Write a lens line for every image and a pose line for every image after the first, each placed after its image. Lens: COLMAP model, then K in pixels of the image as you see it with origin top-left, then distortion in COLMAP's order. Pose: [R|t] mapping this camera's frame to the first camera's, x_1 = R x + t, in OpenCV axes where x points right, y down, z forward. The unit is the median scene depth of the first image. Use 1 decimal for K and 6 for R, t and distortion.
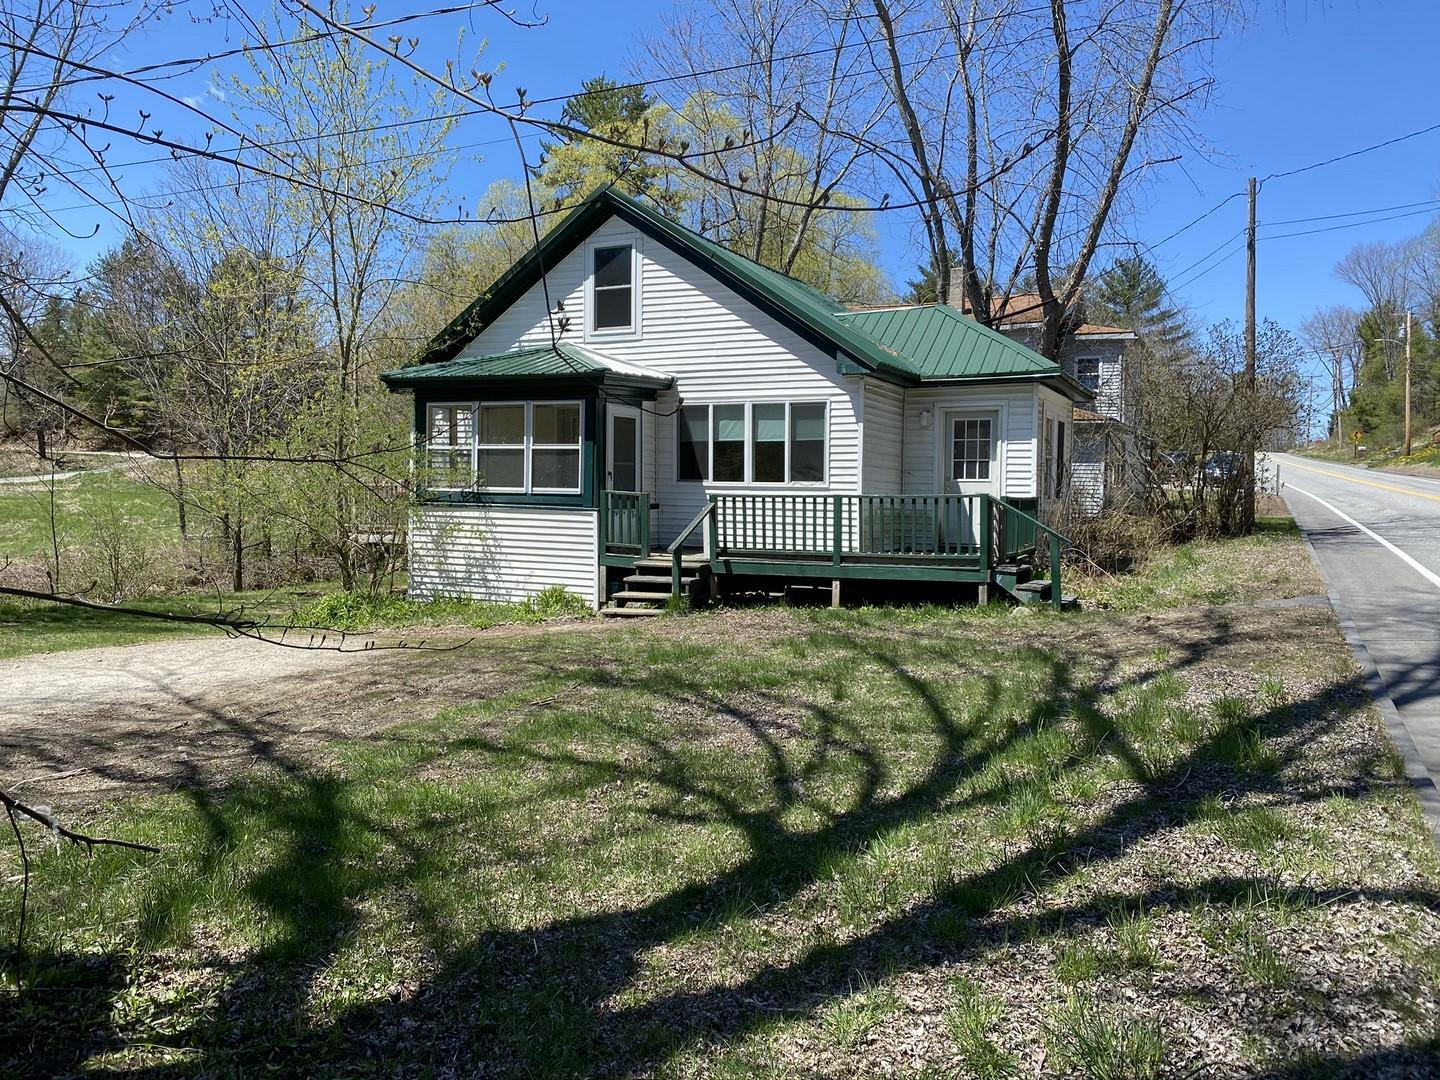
lens RADIAL K [[1107.2, 0, 720.0], [0, 1107.2, 540.0], [0, 0, 1]] dist [0.109685, -0.000129]
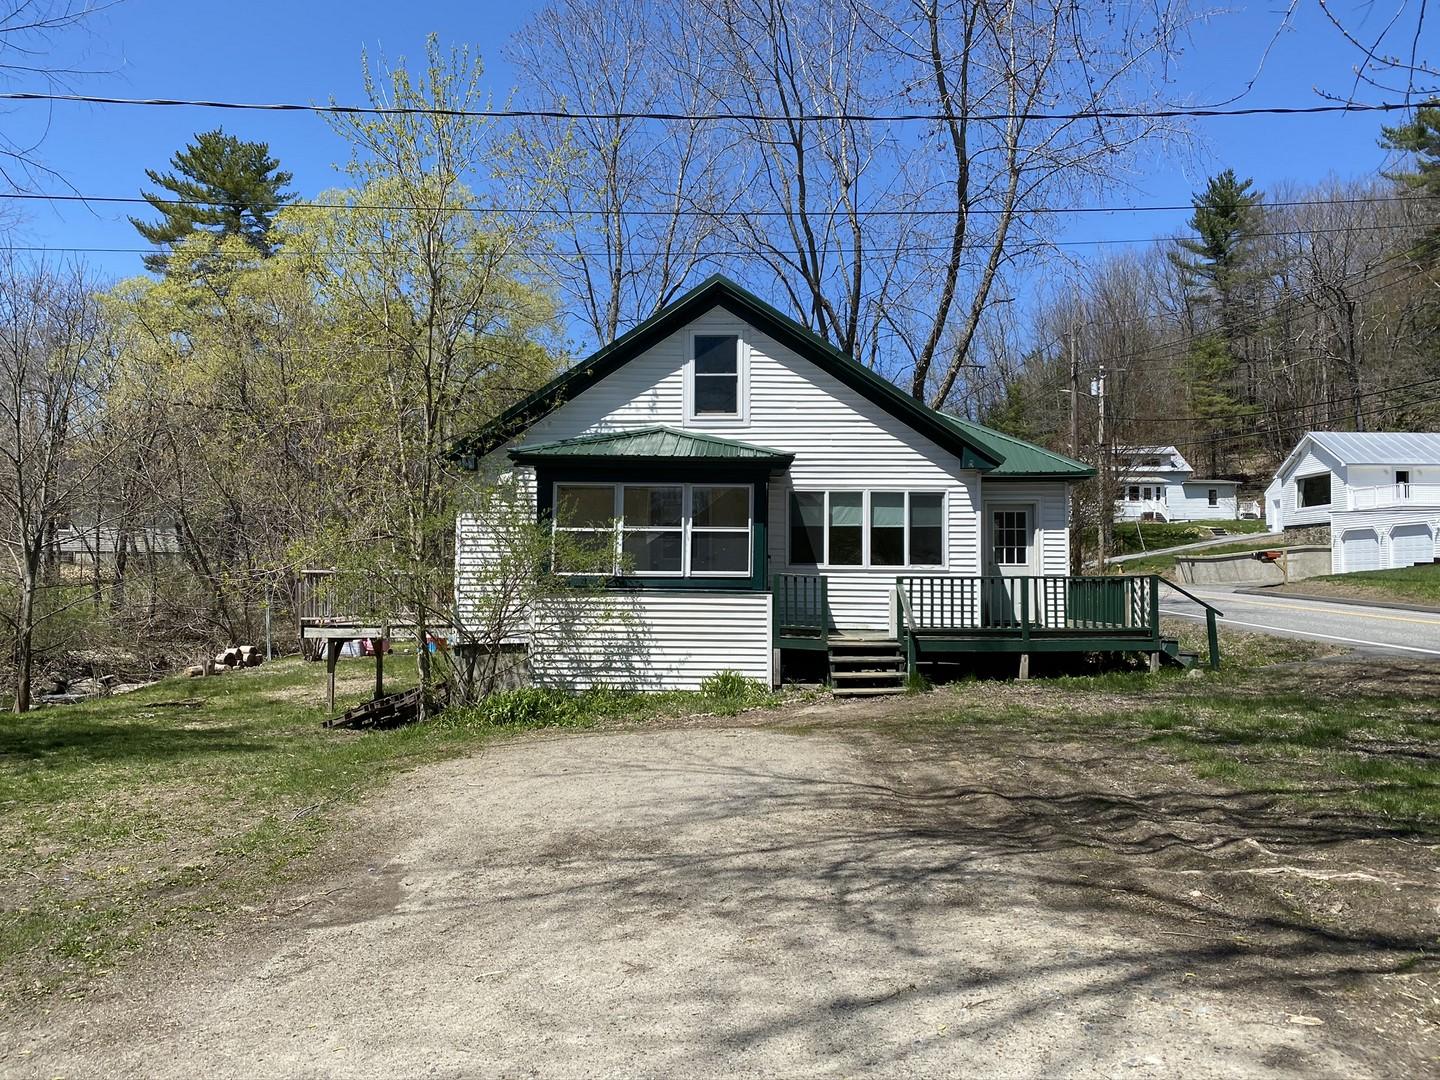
lens RADIAL K [[1101.0, 0, 720.0], [0, 1101.0, 540.0], [0, 0, 1]] dist [0.064966, 0.000115]
pose [[0.902553, 0.009480, 0.430473, -0.552849], [0.024668, 0.996977, -0.073678, -0.002349], [-0.429871, 0.077117, 0.899591, 0.113047]]
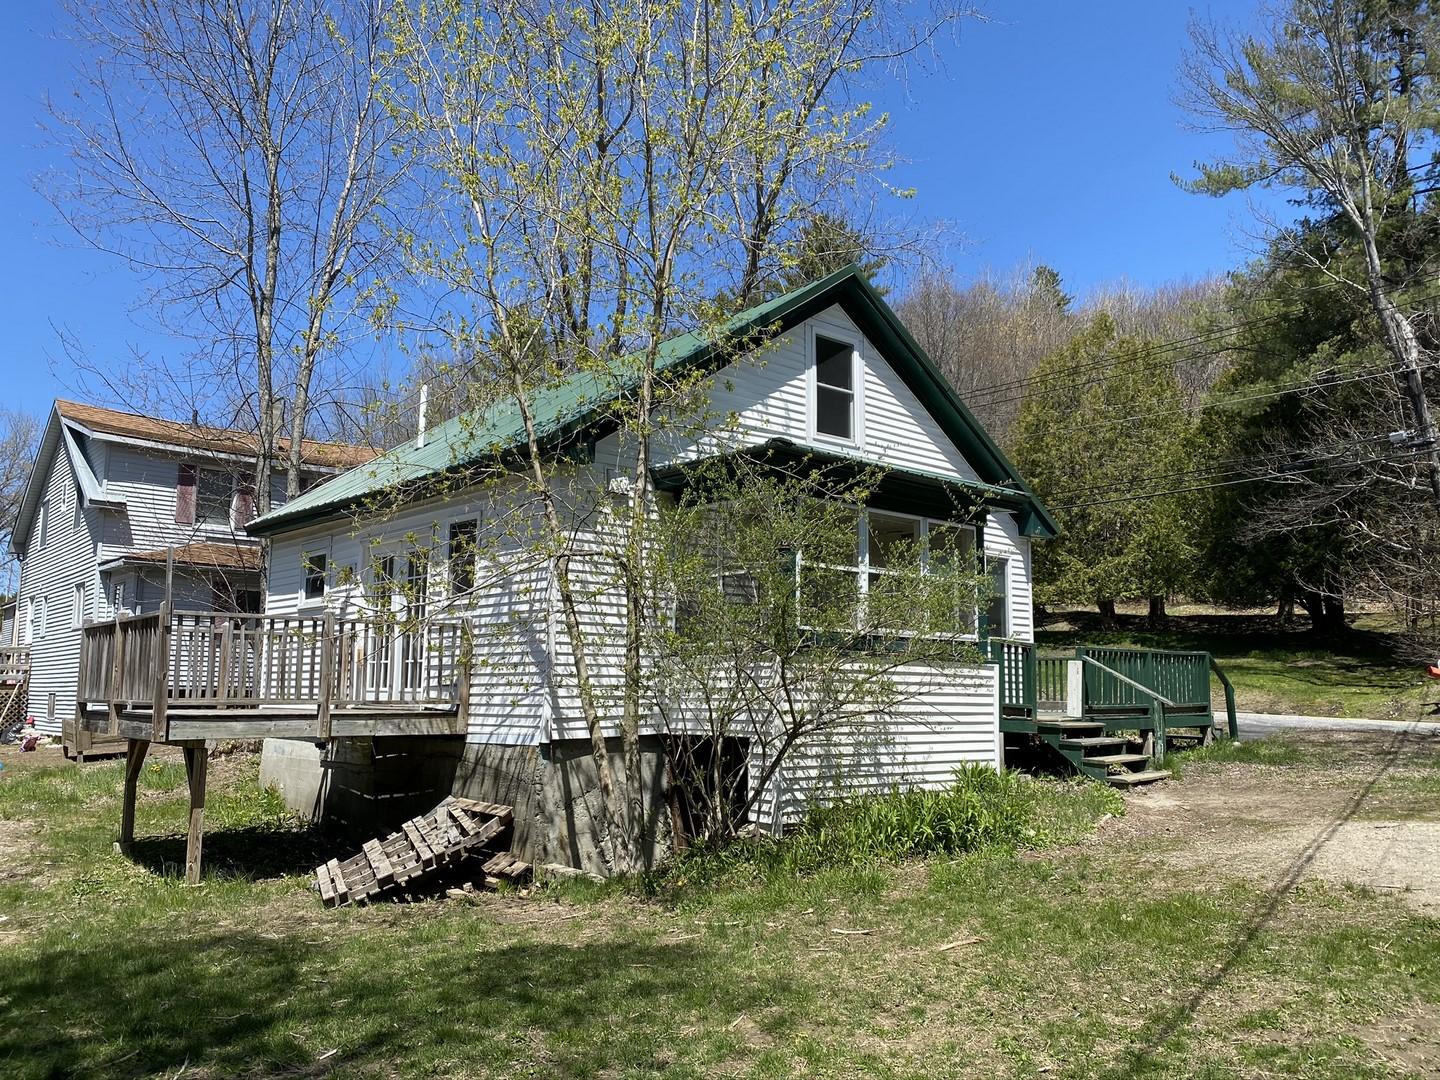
lens RADIAL K [[1101.0, 0, 720.0], [0, 1101.0, 540.0], [0, 0, 1]] dist [0.064966, 0.000115]
pose [[0.387586, 0.118308, 0.914210, -0.891556], [0.037450, 0.988891, -0.143850, -0.006509], [-0.921072, 0.089991, 0.378850, 0.827377]]
